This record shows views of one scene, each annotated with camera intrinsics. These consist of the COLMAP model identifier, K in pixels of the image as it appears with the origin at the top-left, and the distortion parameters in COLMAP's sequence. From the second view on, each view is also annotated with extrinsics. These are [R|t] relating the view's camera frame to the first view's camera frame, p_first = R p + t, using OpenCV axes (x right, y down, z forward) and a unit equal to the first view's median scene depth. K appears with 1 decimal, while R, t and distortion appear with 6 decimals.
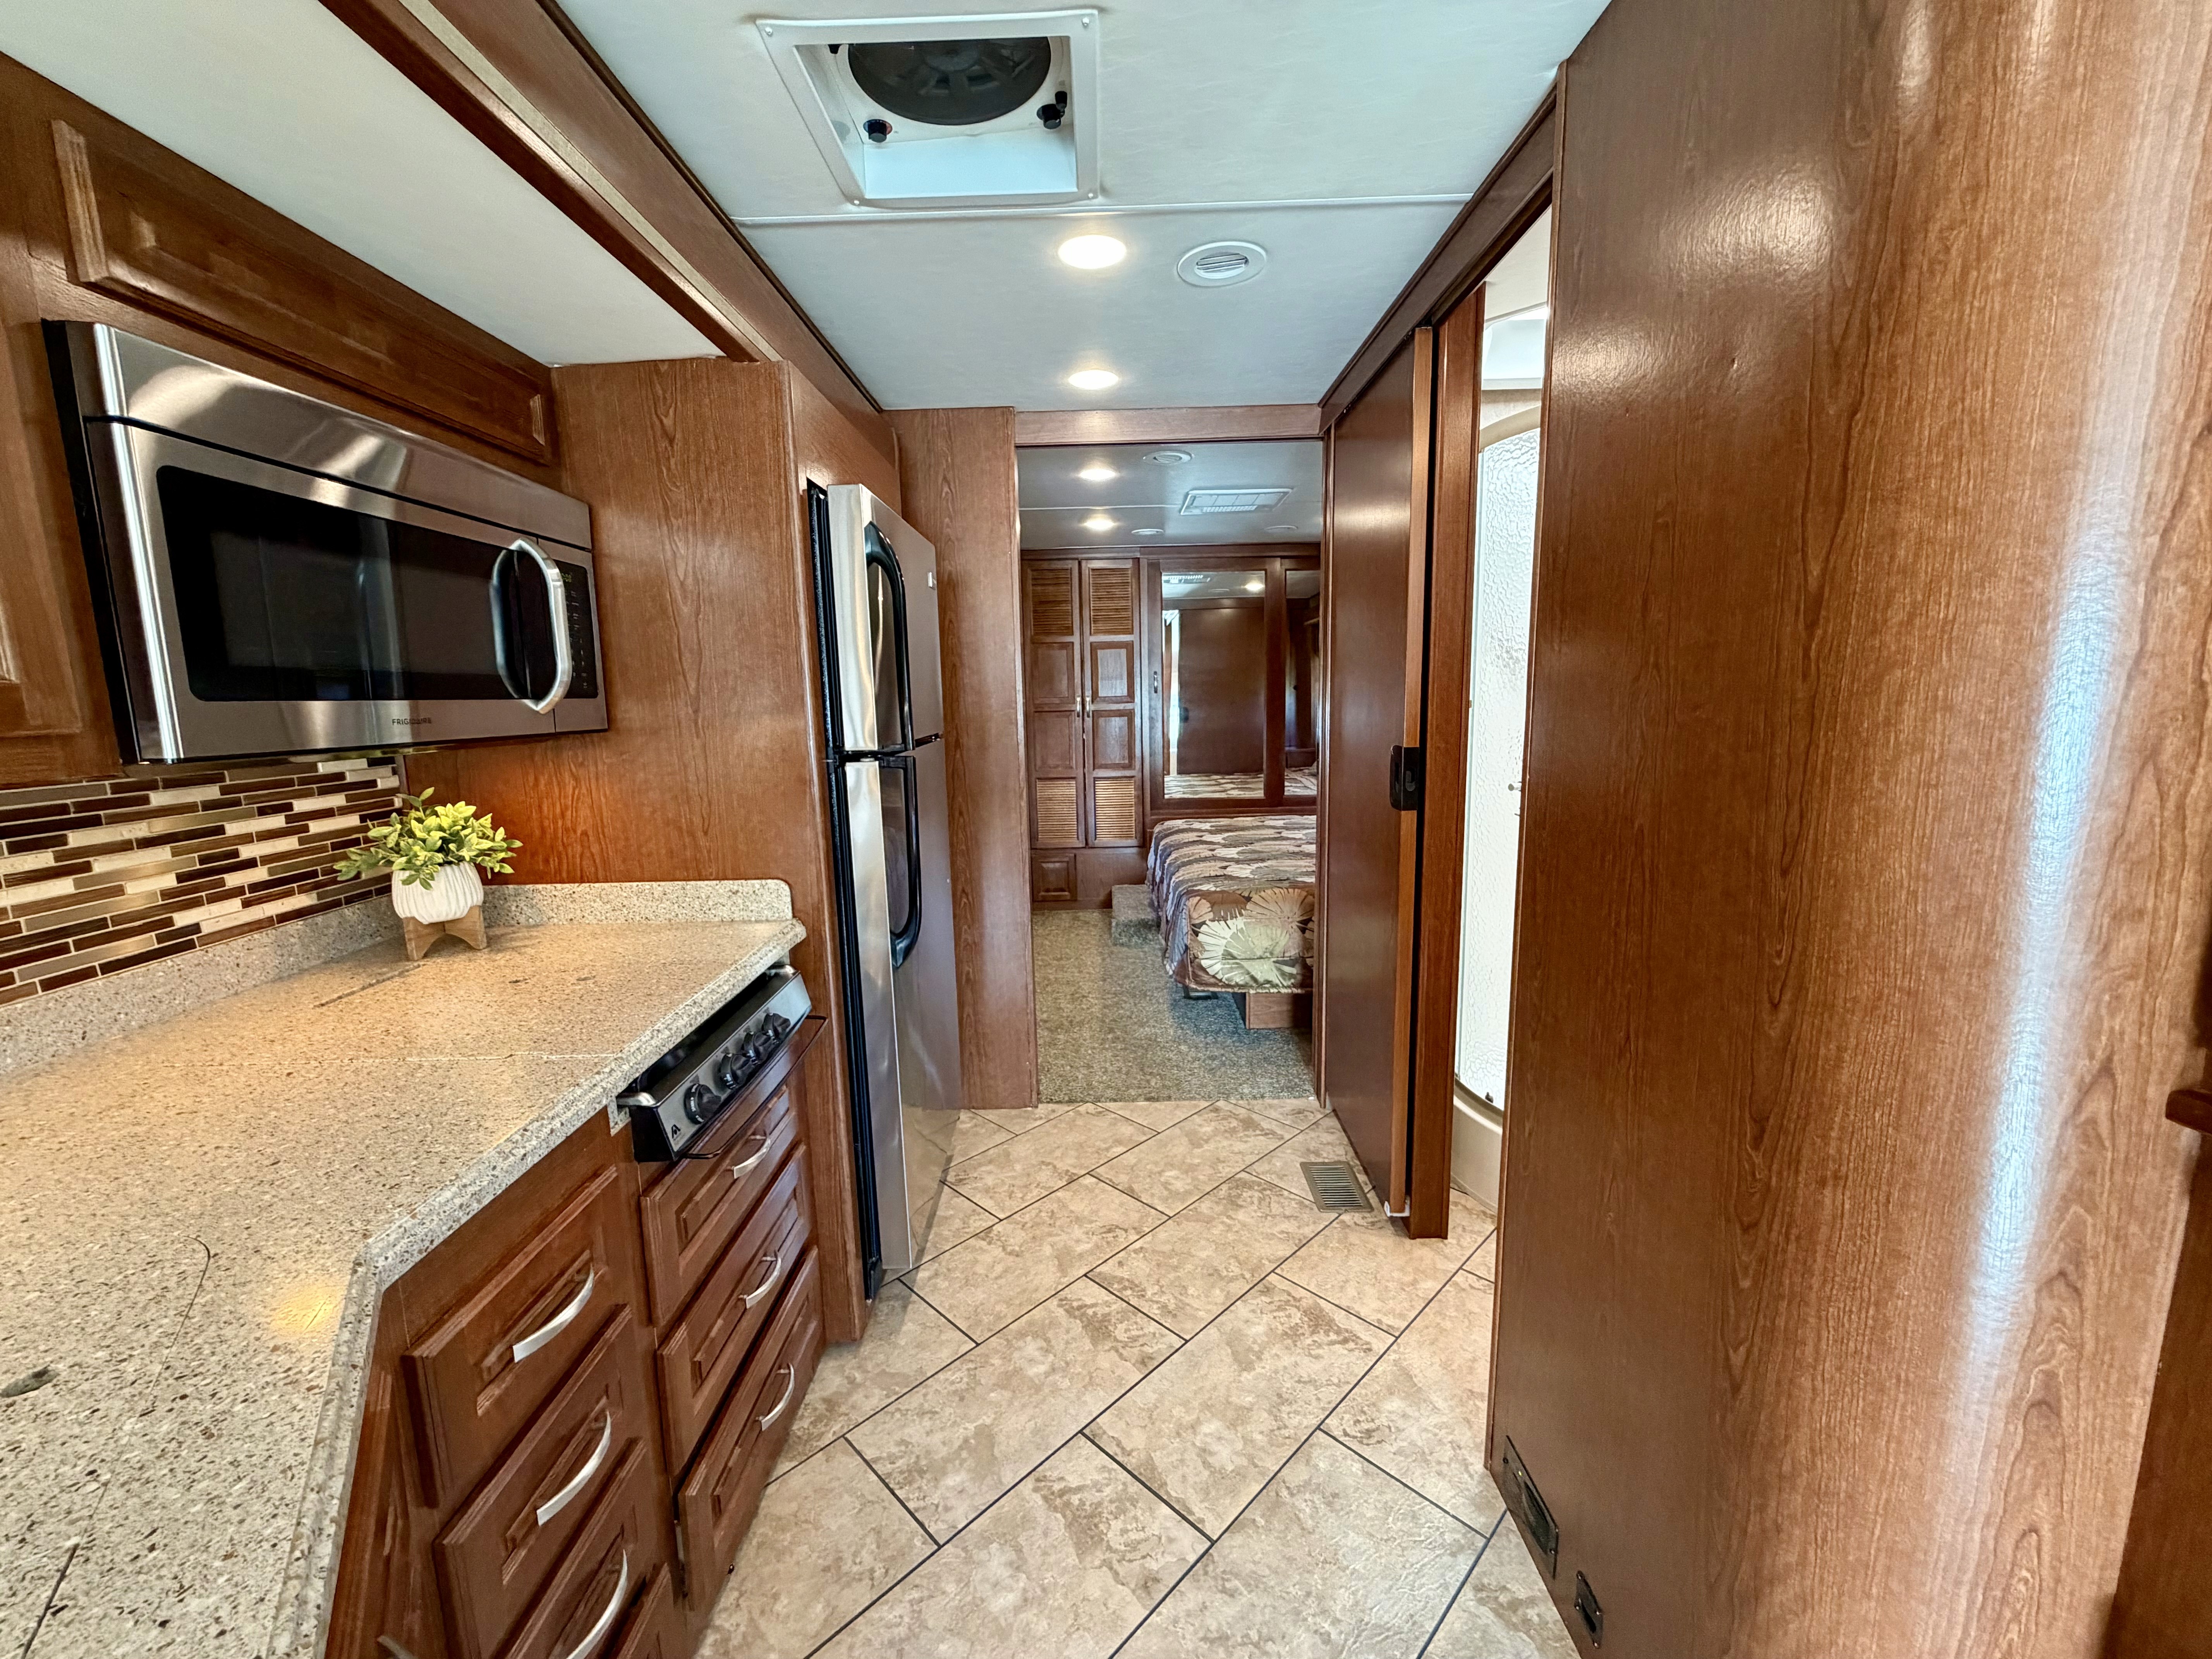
lens RADIAL K [[882.1, 0, 1105.4], [0, 882.1, 822.9], [0, 0, 1]] dist [-0.001063, -0.000215]
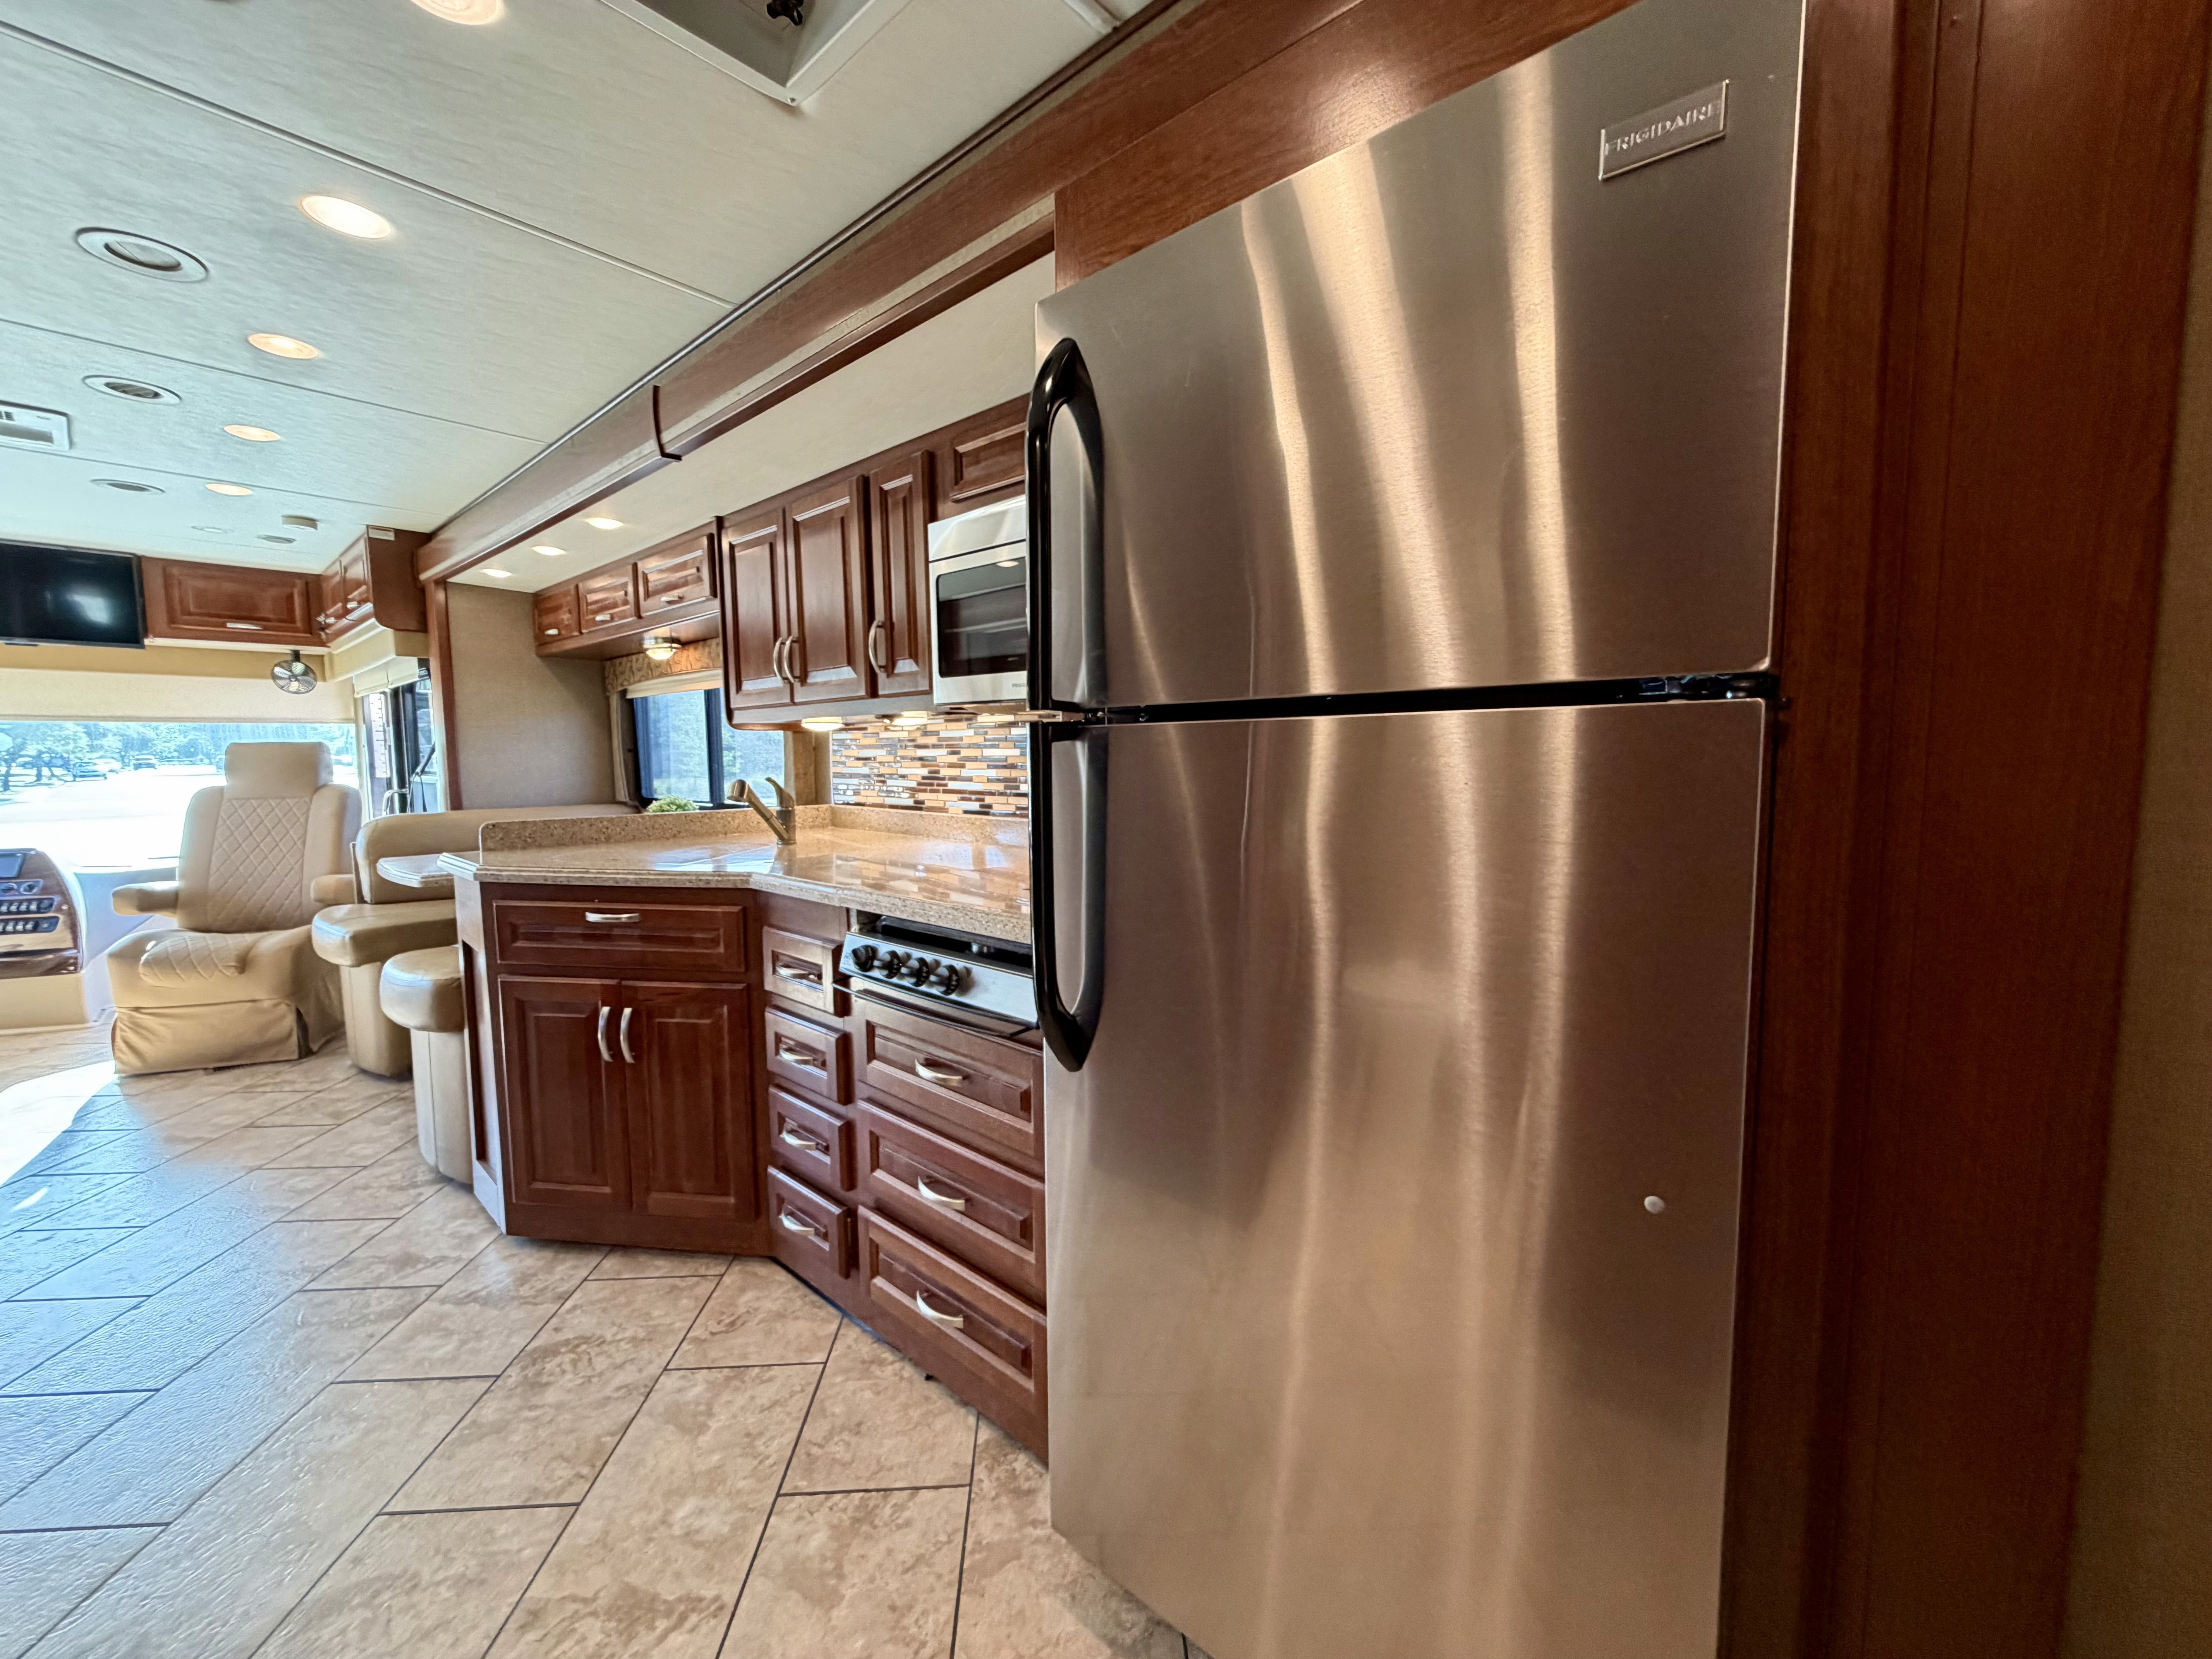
lens RADIAL K [[882.1, 0, 1098.1], [0, 882.1, 828.4], [0, 0, 1]] dist [-0.001063, -0.000215]
pose [[-0.671073, 0.088978, -0.736033, 0.230283], [-0.092374, 0.975001, 0.202088, -0.153043], [0.735614, 0.203606, -0.646078, 1.681357]]
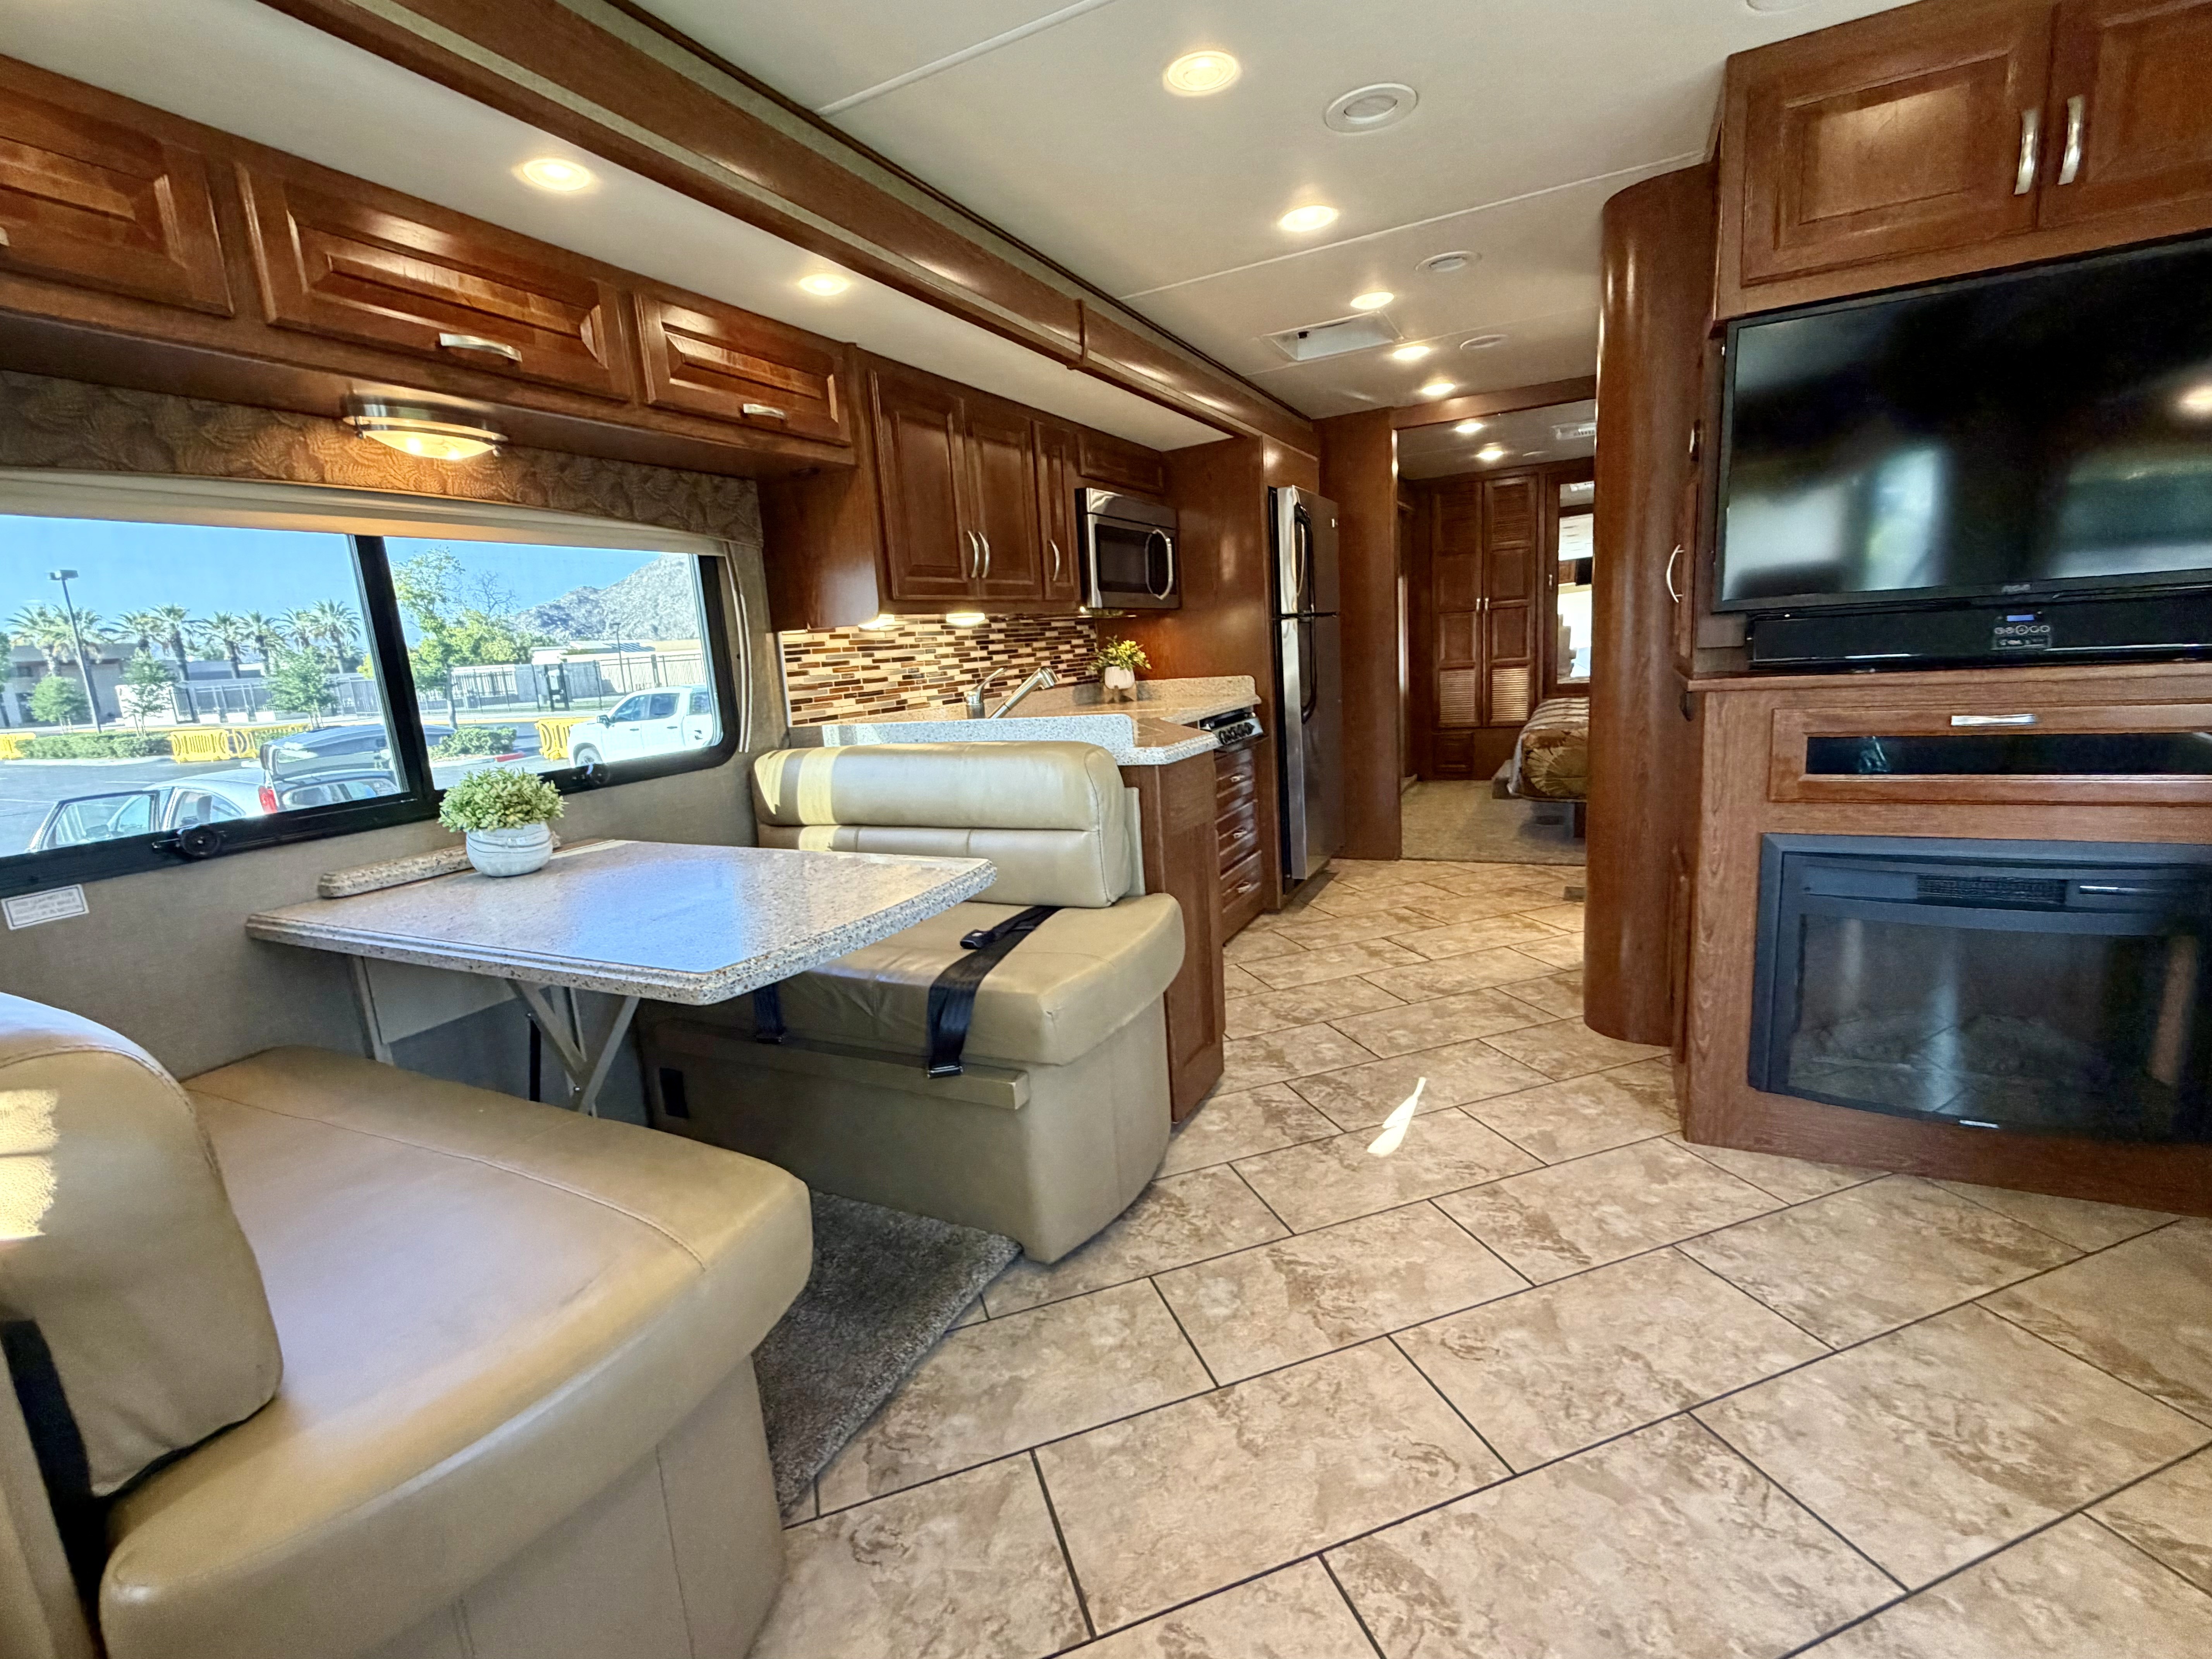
lens RADIAL K [[987.0, 0, 1104.4], [0, 987.0, 827.3], [0, 0, 1]] dist [0.005761, -0.001153]
pose [[0.891107, 0.043632, -0.451691, 0.470256], [-0.018680, 0.998050, 0.059555, 0.333829], [0.453409, -0.044632, 0.890184, -1.486542]]
